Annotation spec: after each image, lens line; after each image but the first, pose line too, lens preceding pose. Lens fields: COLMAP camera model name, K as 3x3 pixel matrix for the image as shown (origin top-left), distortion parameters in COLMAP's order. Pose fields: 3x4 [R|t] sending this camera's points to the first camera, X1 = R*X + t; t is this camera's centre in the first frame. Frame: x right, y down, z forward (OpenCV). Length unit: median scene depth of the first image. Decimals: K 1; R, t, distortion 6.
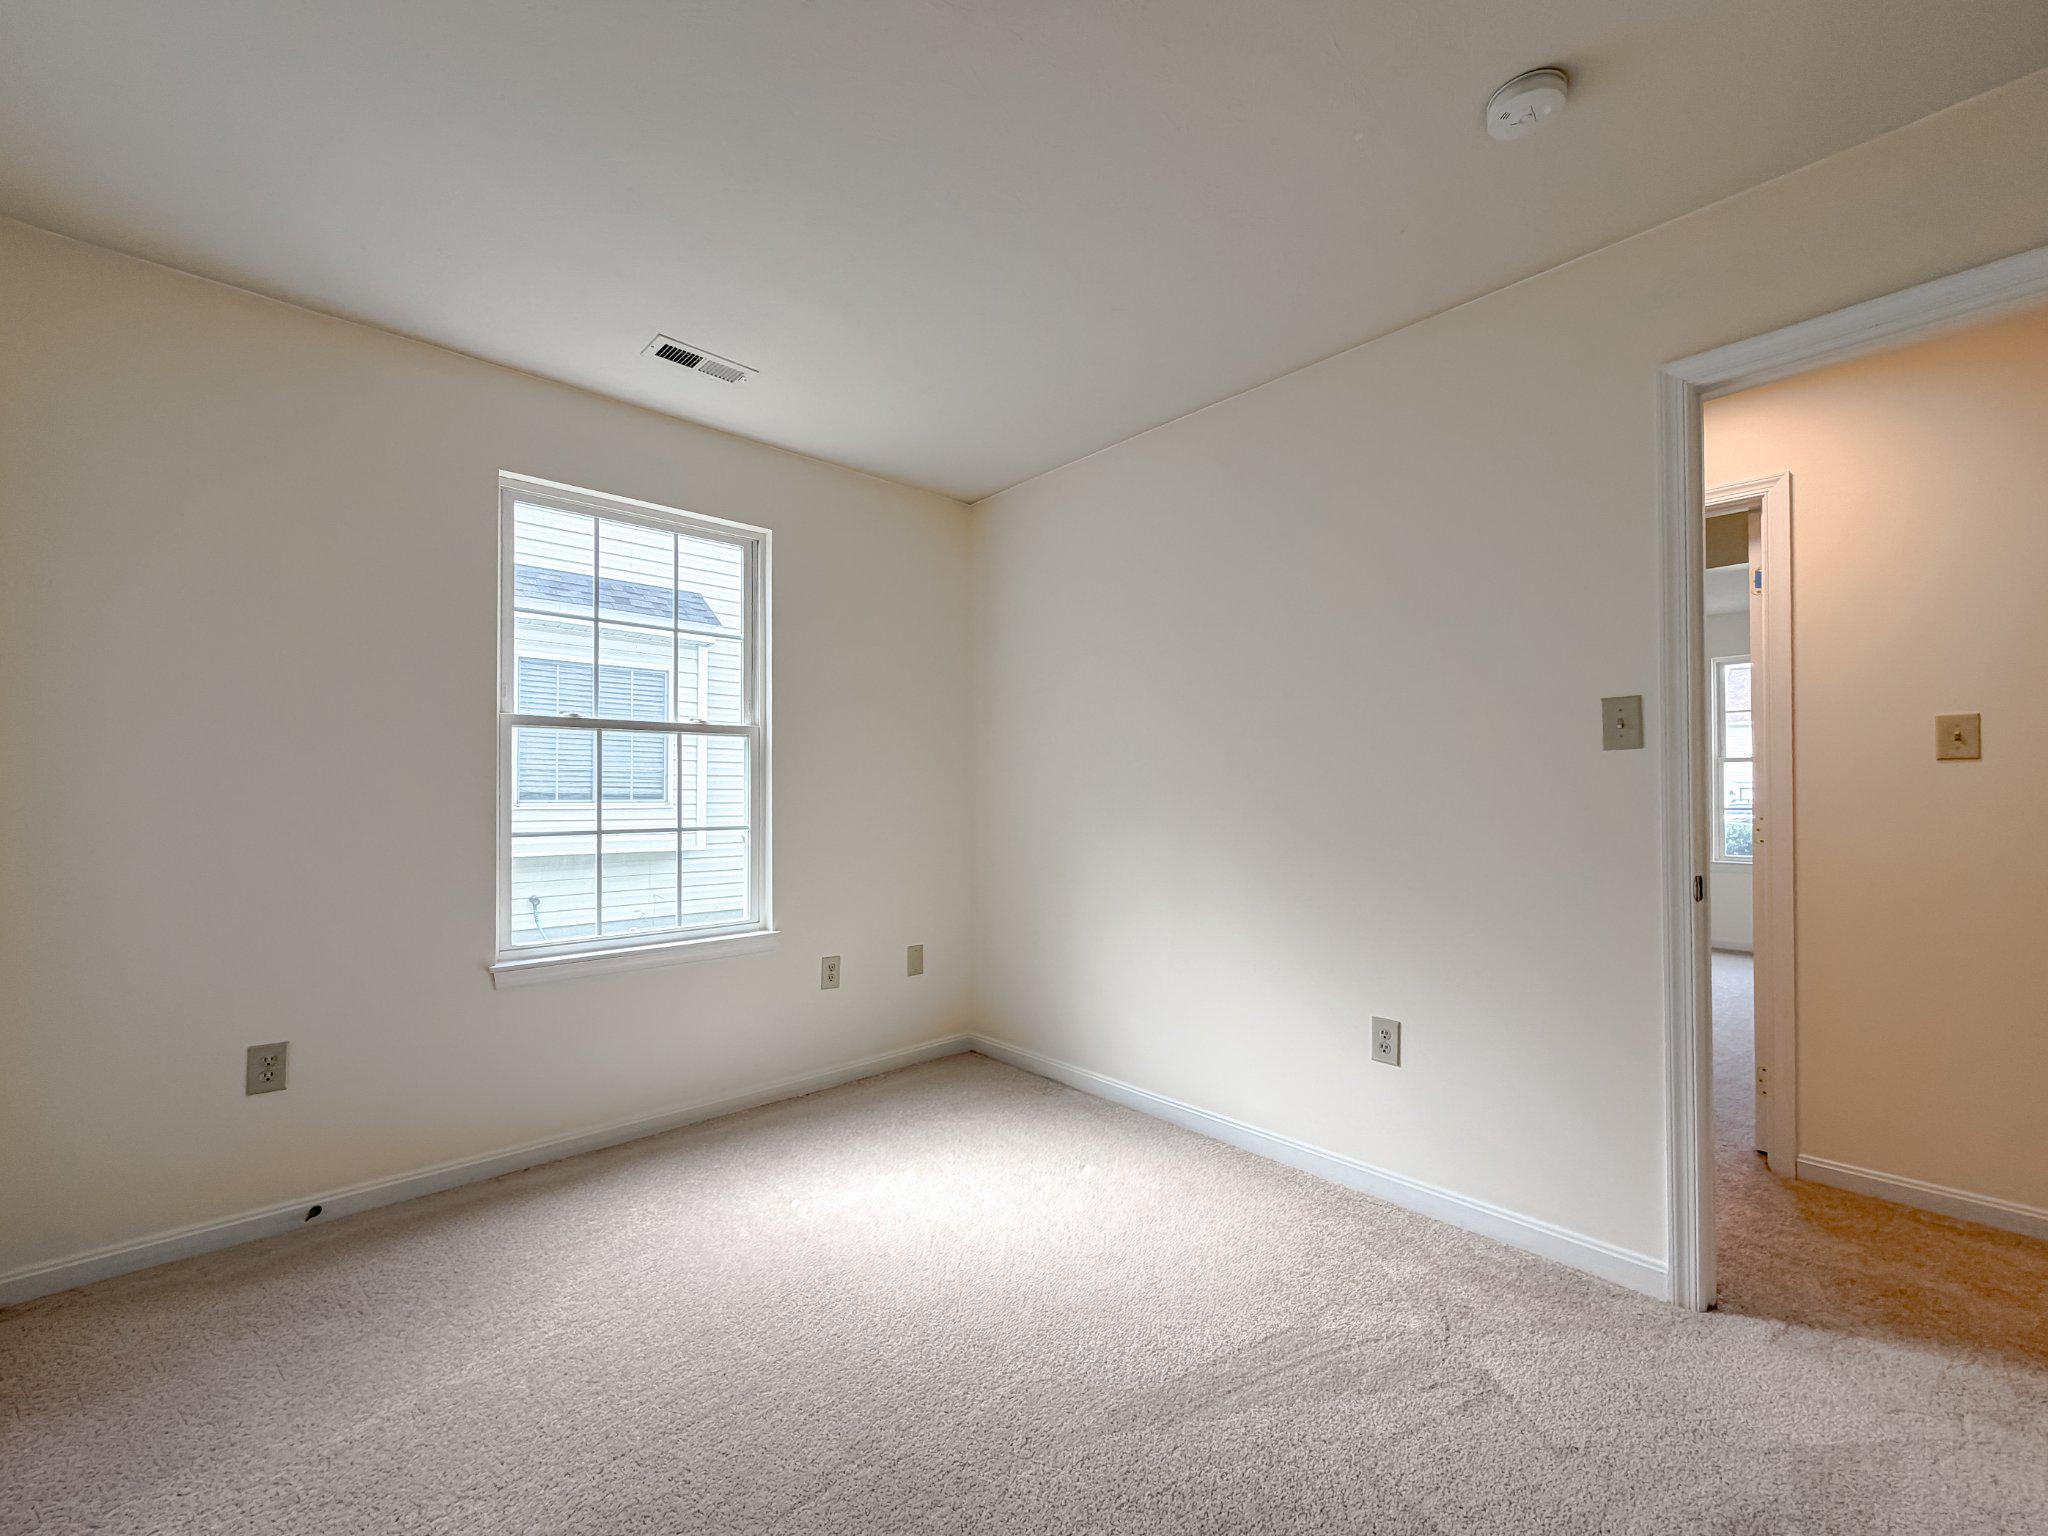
lens RADIAL K [[824.6, 0, 1013.9], [0, 824.6, 767.9], [0, 0, 1]] dist [0.000806, -0.000129]
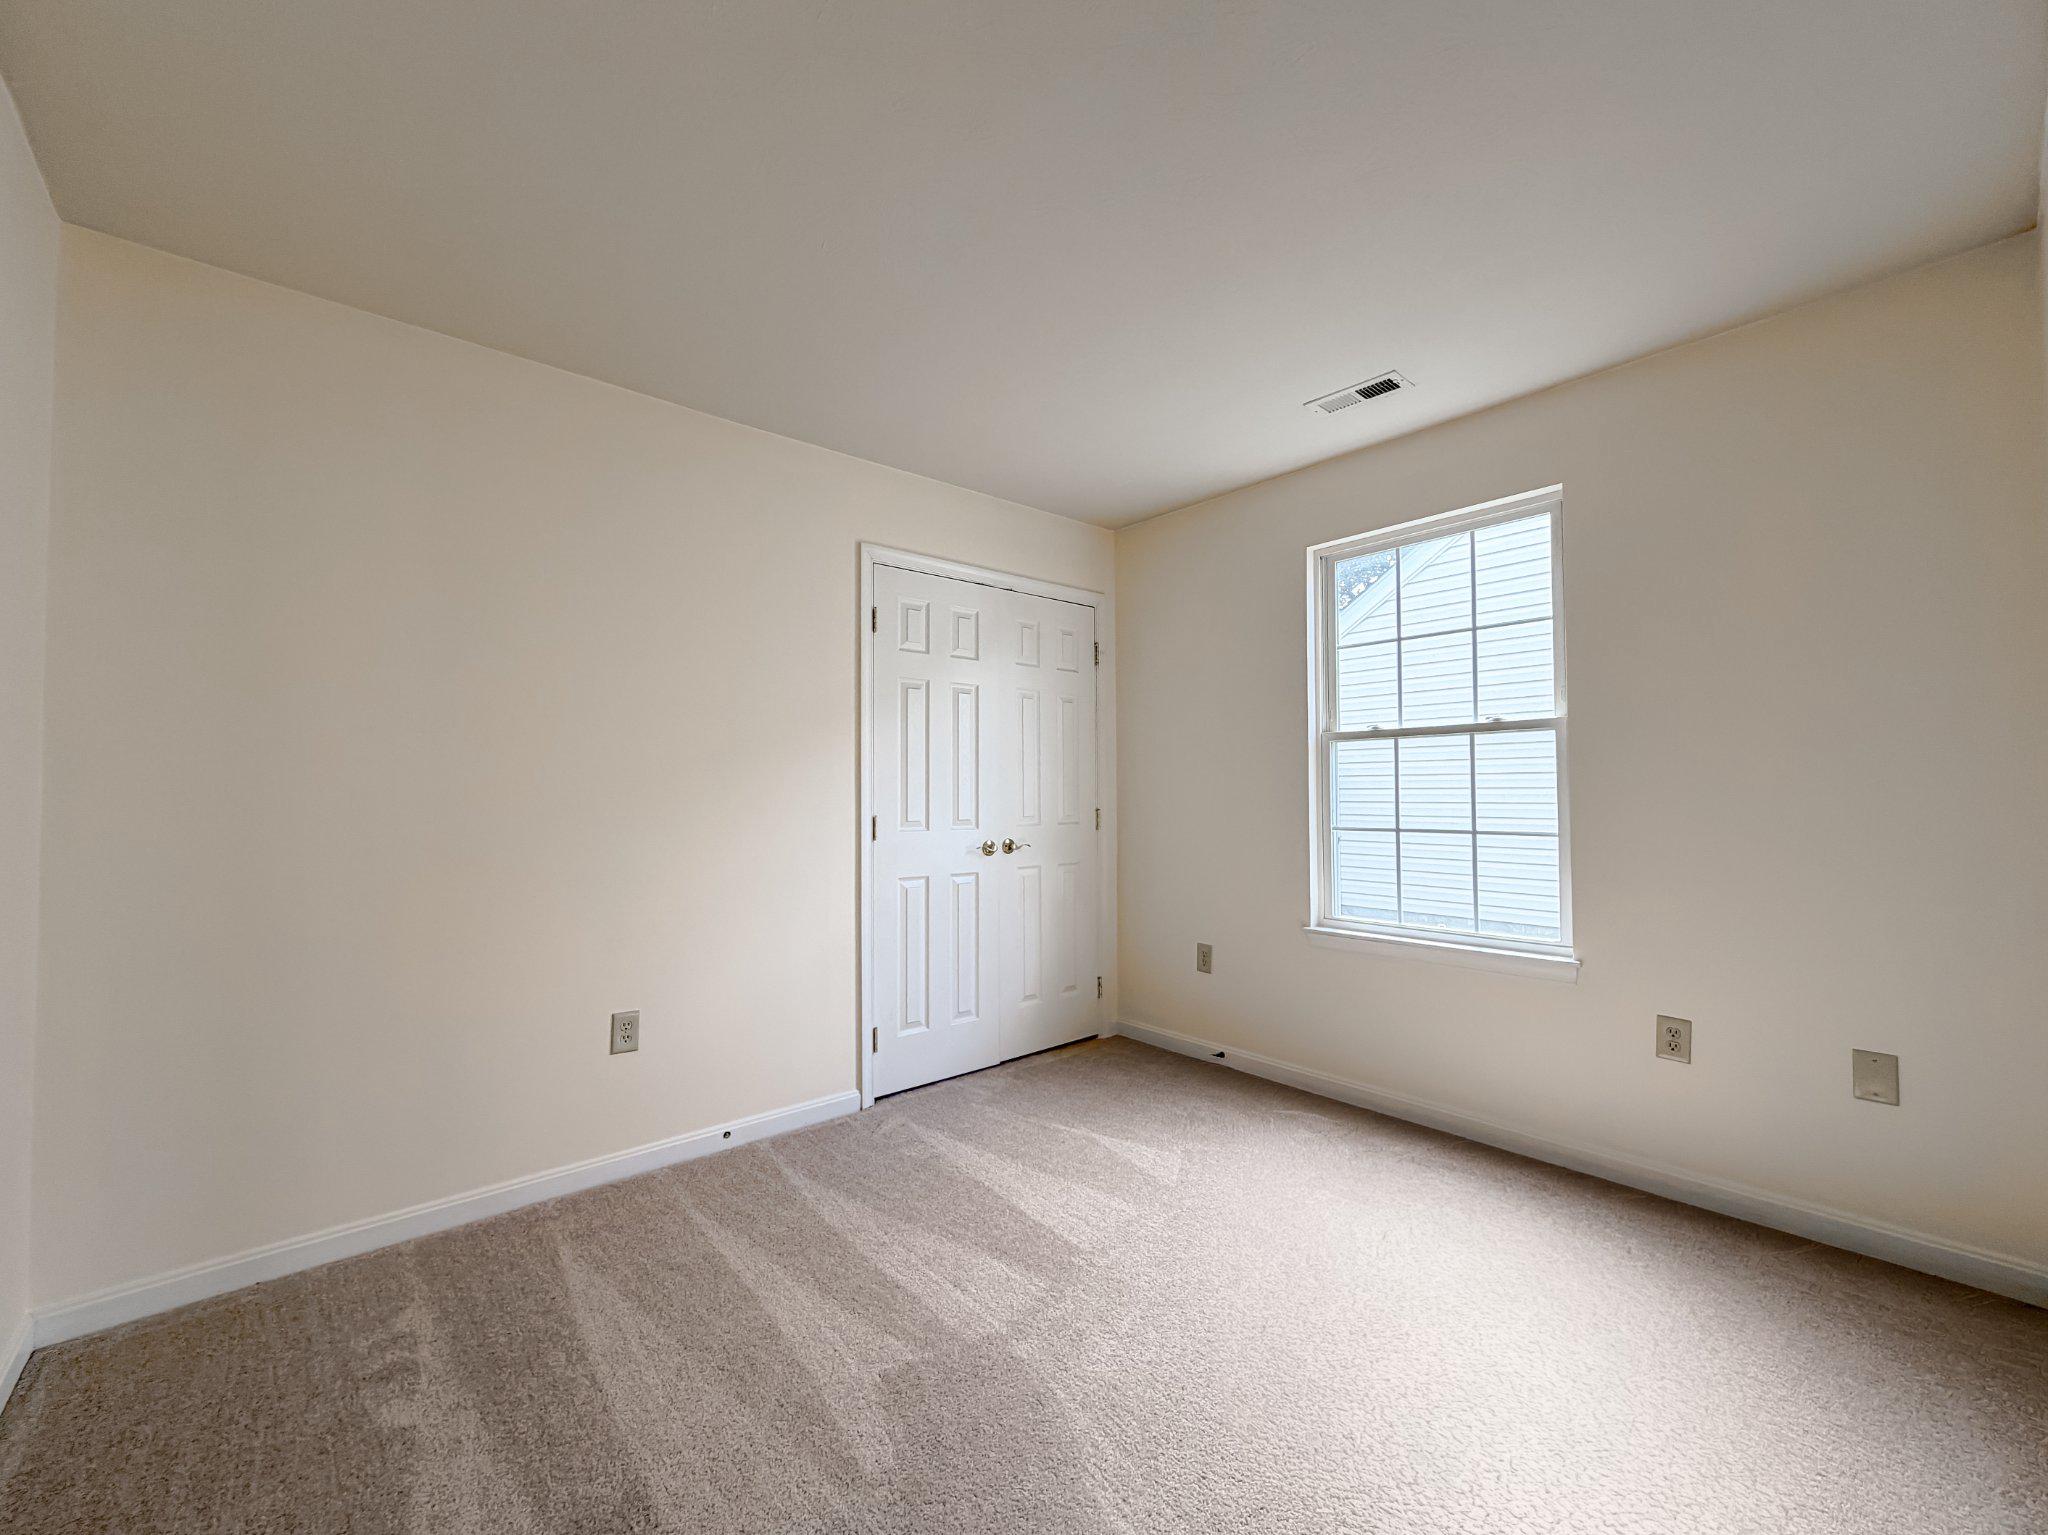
lens RADIAL K [[824.6, 0, 1013.9], [0, 824.6, 767.4], [0, 0, 1]] dist [0.000806, -0.000129]
pose [[-0.003813, -0.024408, -0.999695, 0.616218], [0.036564, 0.999030, -0.024531, 0.001184], [0.999324, -0.036646, -0.002917, 0.491401]]
